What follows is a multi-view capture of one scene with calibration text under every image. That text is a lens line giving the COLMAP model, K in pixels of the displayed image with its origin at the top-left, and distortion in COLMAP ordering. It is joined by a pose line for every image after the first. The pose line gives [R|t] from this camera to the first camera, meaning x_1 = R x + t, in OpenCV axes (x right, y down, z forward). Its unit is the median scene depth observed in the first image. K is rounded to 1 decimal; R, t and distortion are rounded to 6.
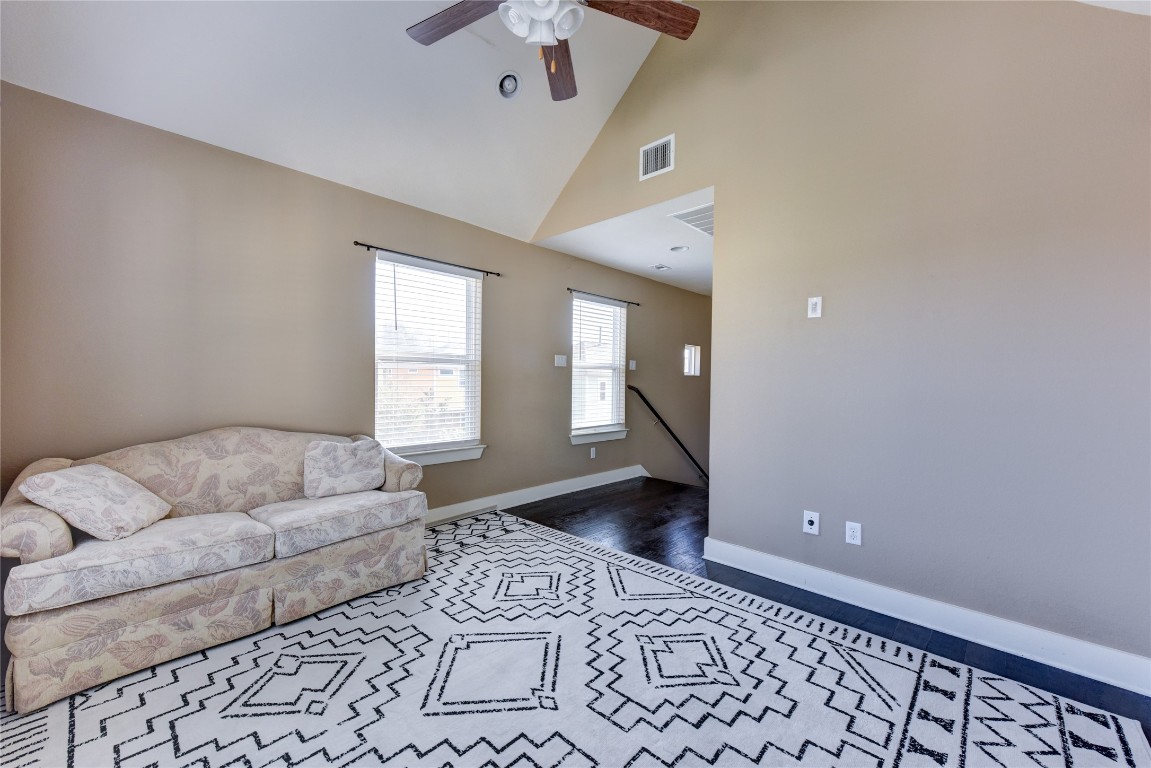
lens RADIAL K [[451.3, 0, 581.2], [0, 451.3, 387.7], [0, 0, 1]] dist [0.002059, -0.000461]
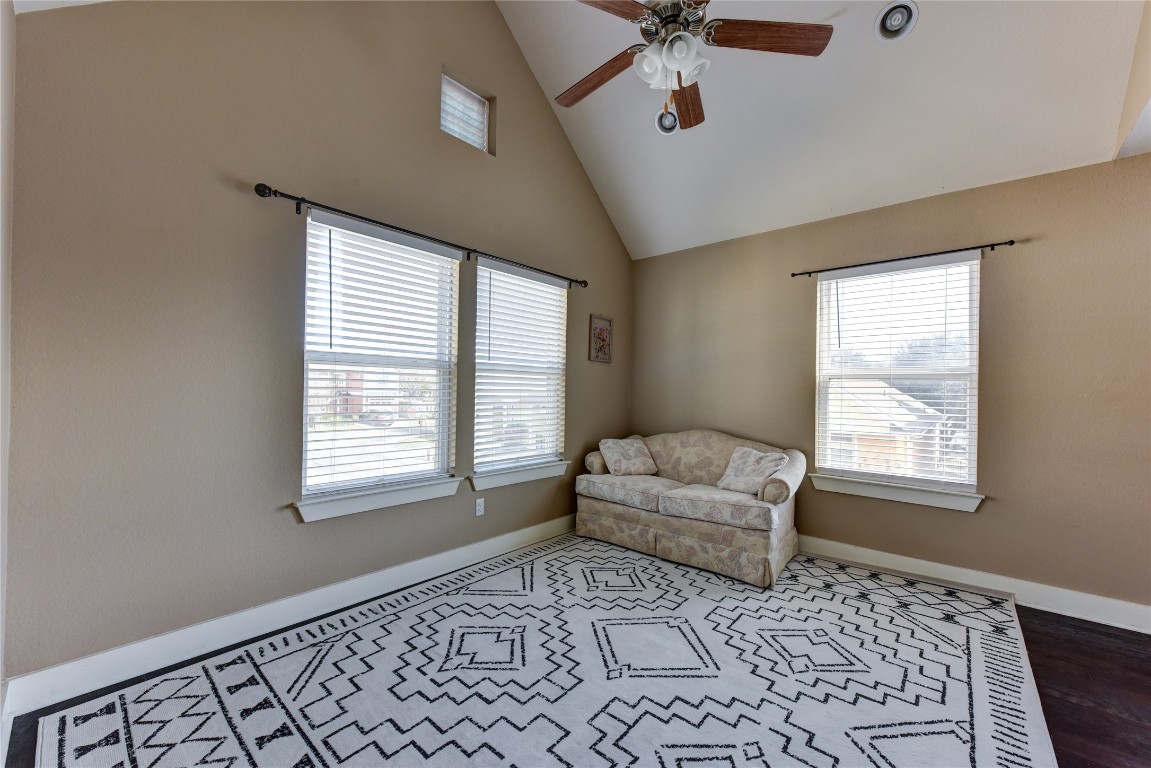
lens RADIAL K [[451.3, 0, 580.5], [0, 451.3, 385.5], [0, 0, 1]] dist [0.002059, -0.000461]
pose [[0.035432, -0.023988, -0.999084, 0.711265], [-0.031060, 0.999203, -0.025092, -0.006777], [0.998889, 0.031920, 0.034659, 0.549211]]
